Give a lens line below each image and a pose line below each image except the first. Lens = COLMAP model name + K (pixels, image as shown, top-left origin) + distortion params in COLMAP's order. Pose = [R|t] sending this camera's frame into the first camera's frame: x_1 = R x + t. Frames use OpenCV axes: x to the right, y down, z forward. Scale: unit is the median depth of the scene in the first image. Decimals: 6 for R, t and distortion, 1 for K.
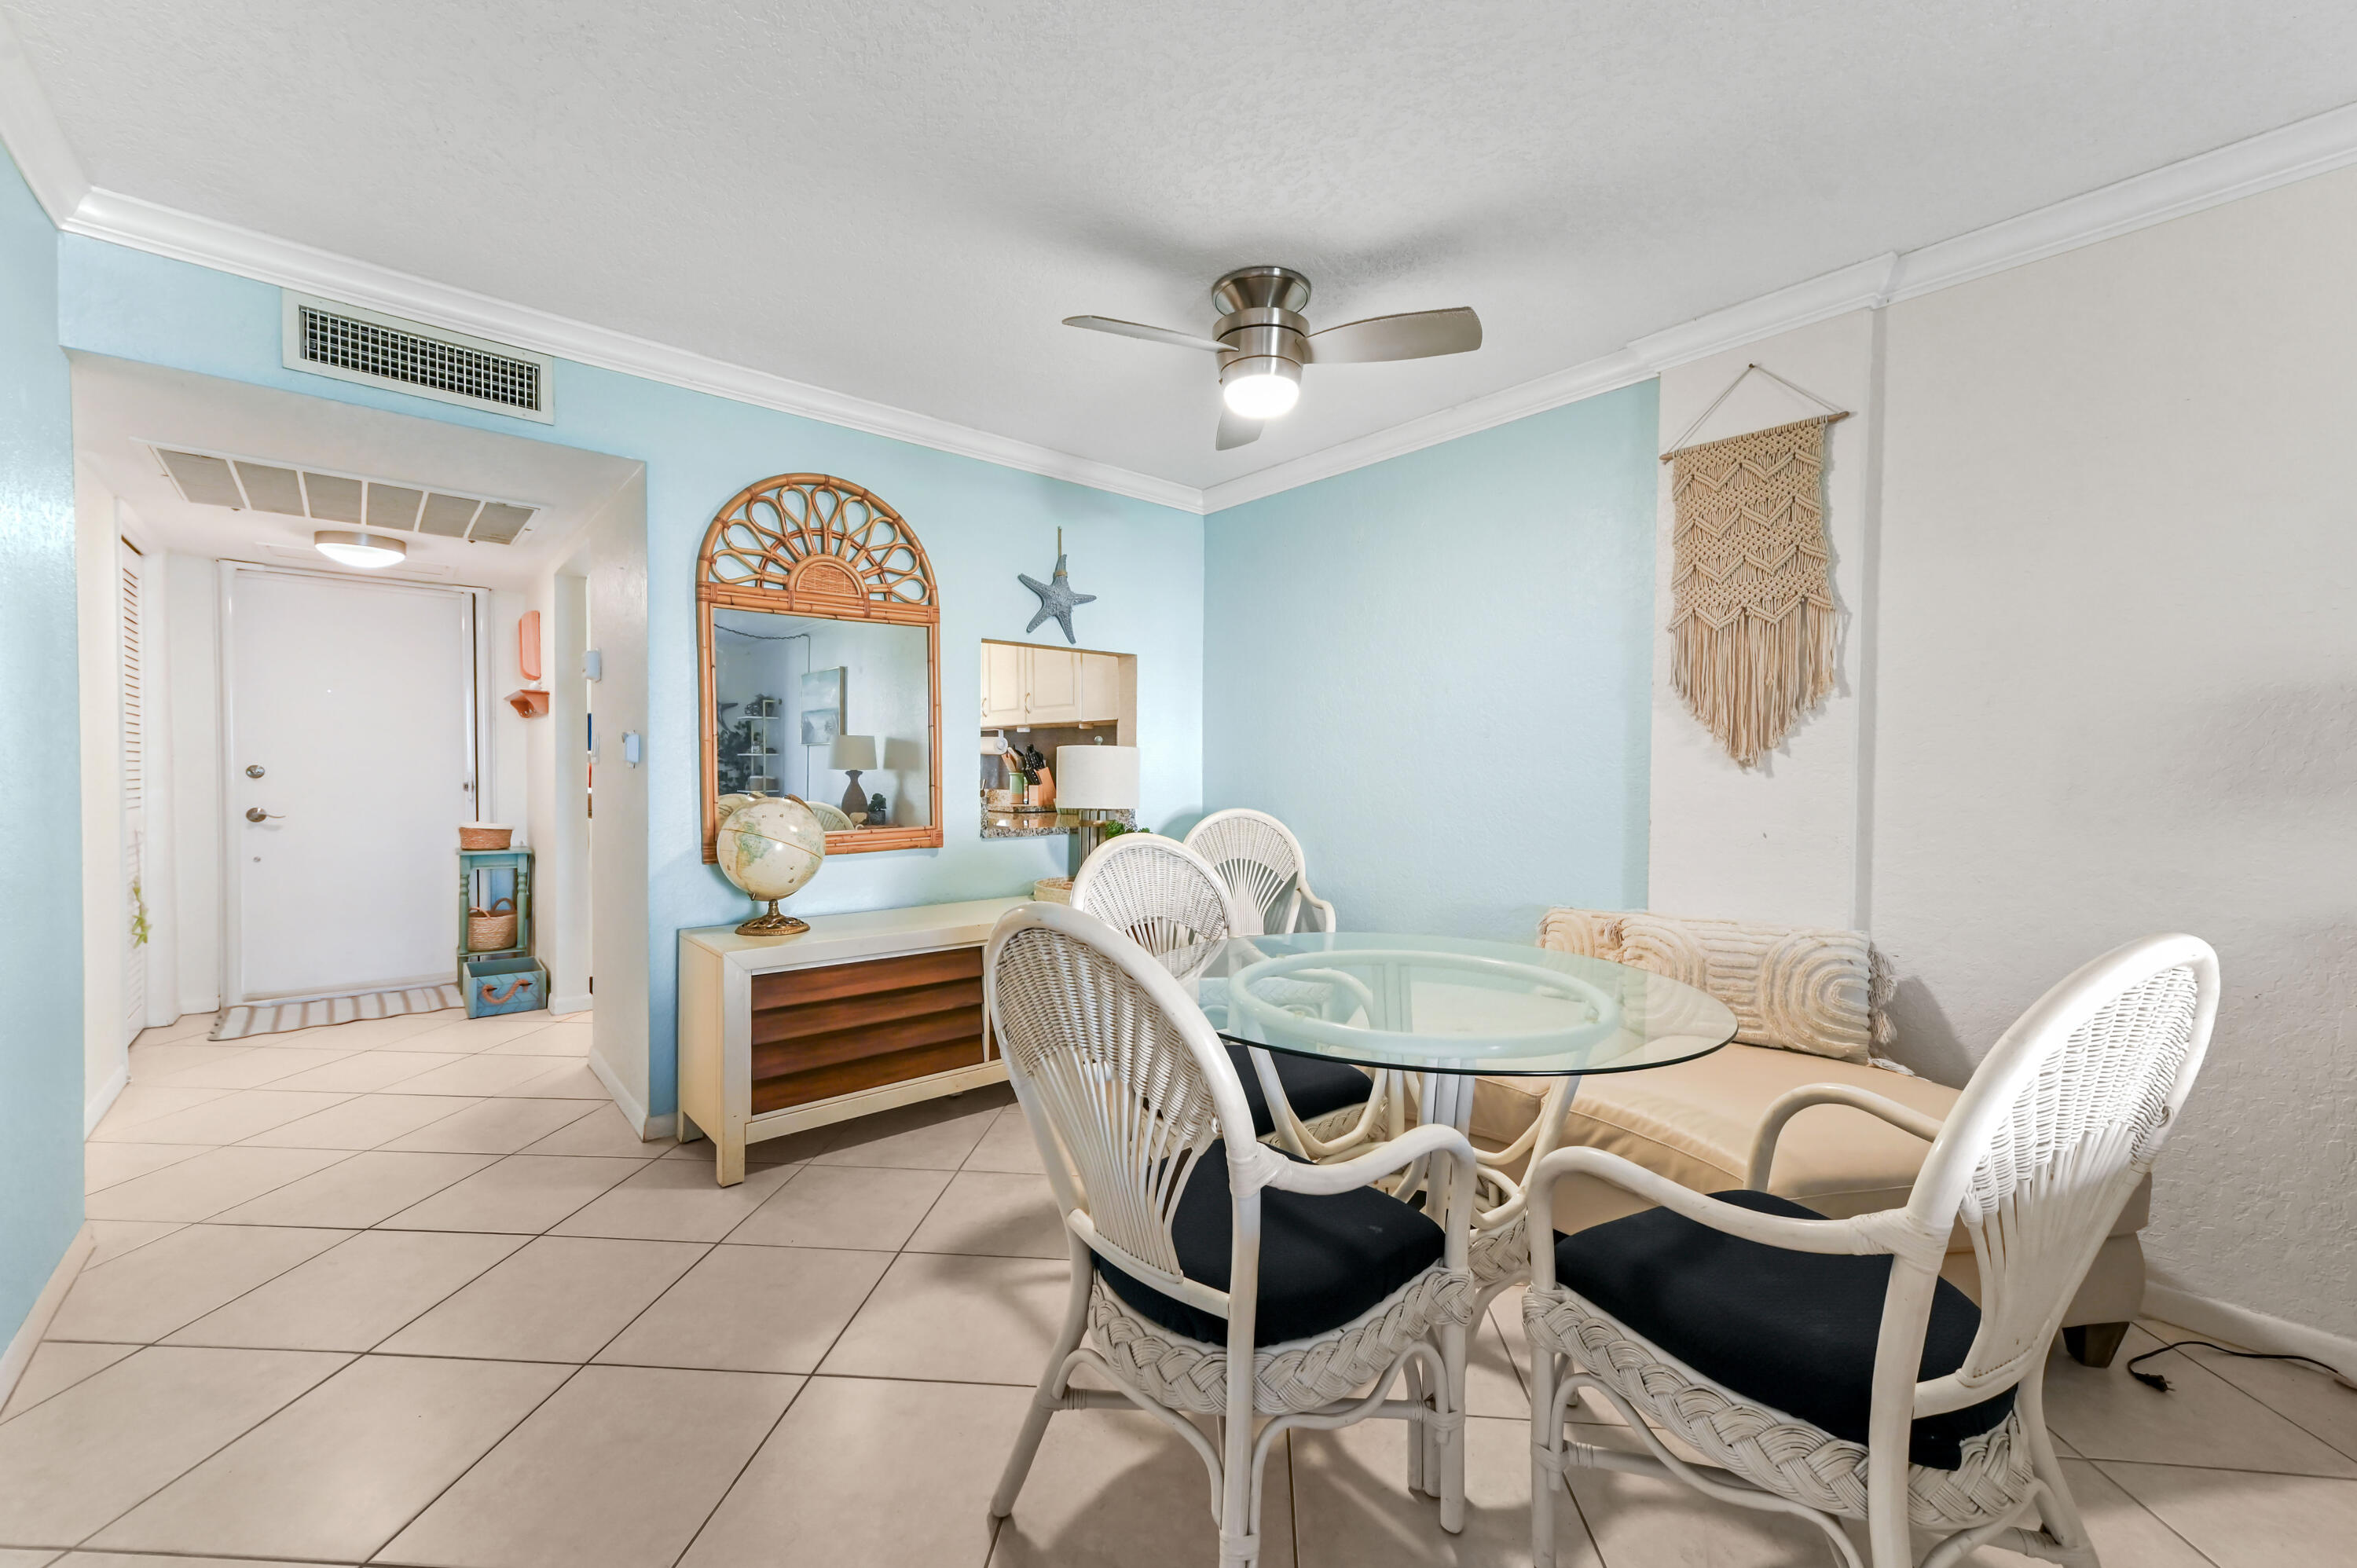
lens RADIAL K [[927.6, 0, 1178.5], [0, 927.6, 784.0], [0, 0, 1]] dist [0.001565, 0.000057]
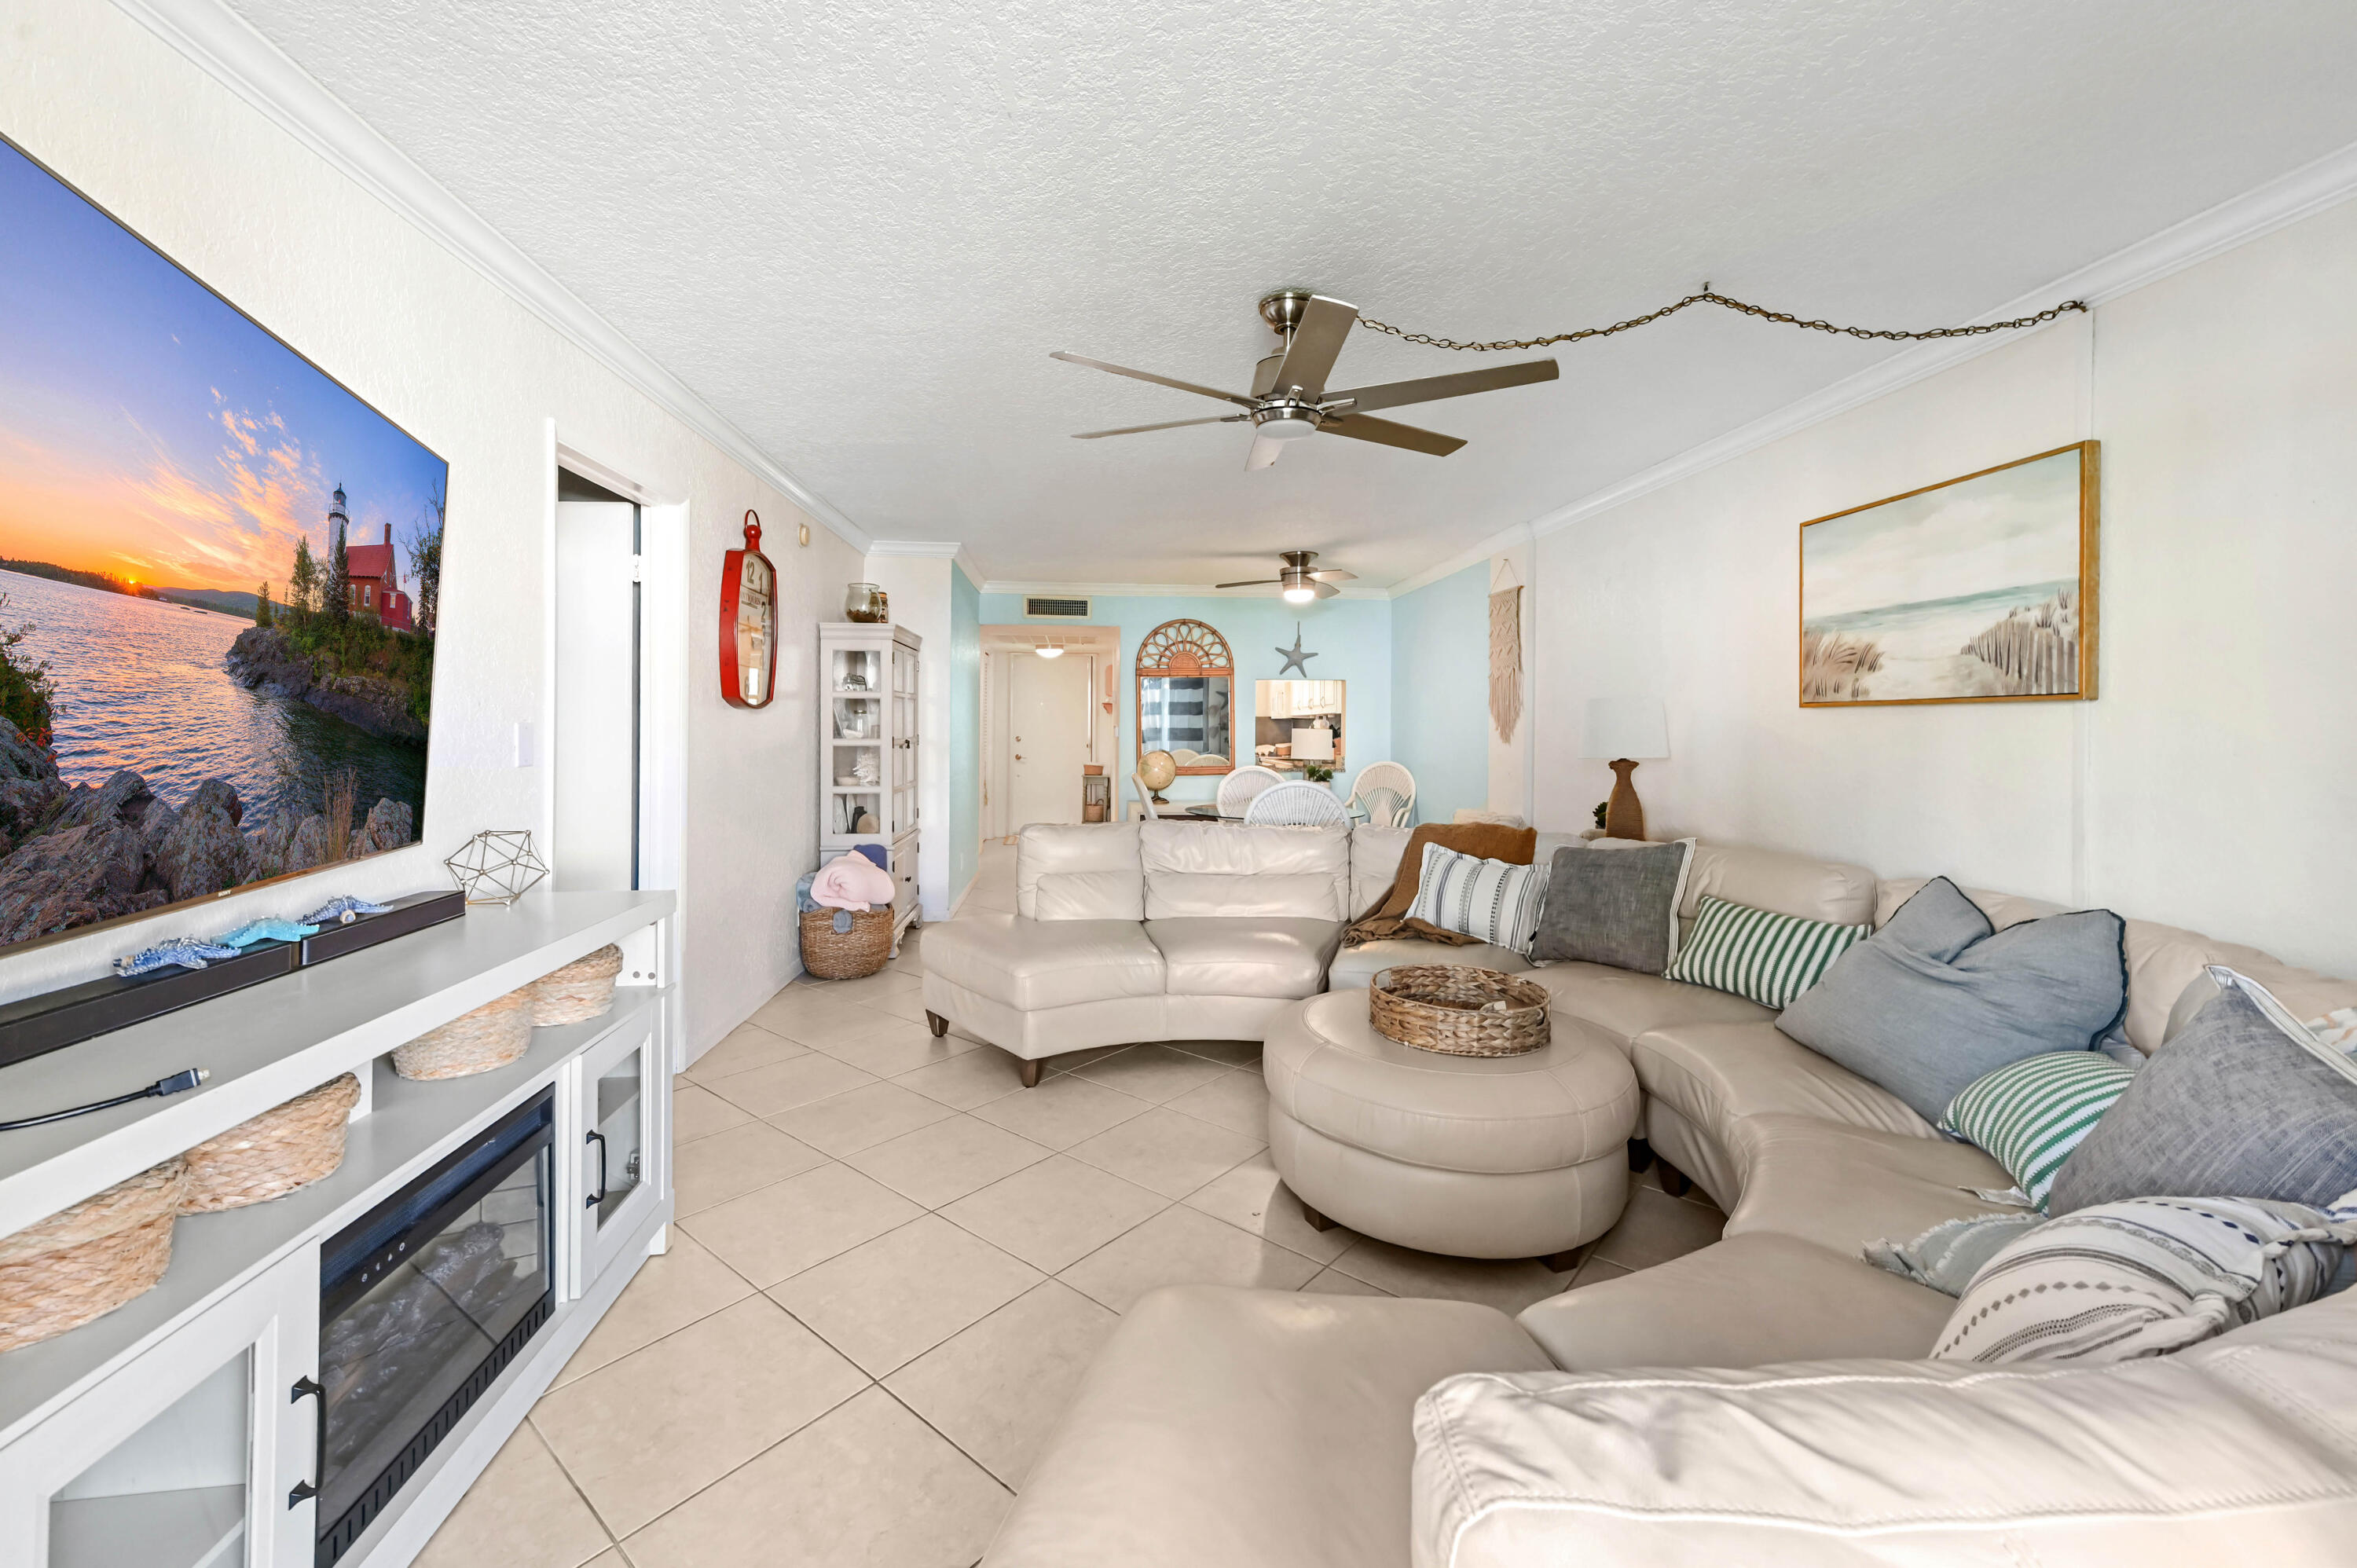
lens RADIAL K [[927.6, 0, 1178.5], [0, 927.6, 784.0], [0, 0, 1]] dist [0.001565, 0.000057]
pose [[0.816649, 0.033534, -0.576159, 0.978425], [-0.016892, 0.999272, 0.034218, 0.019397], [0.576887, -0.018212, 0.816621, -0.965961]]
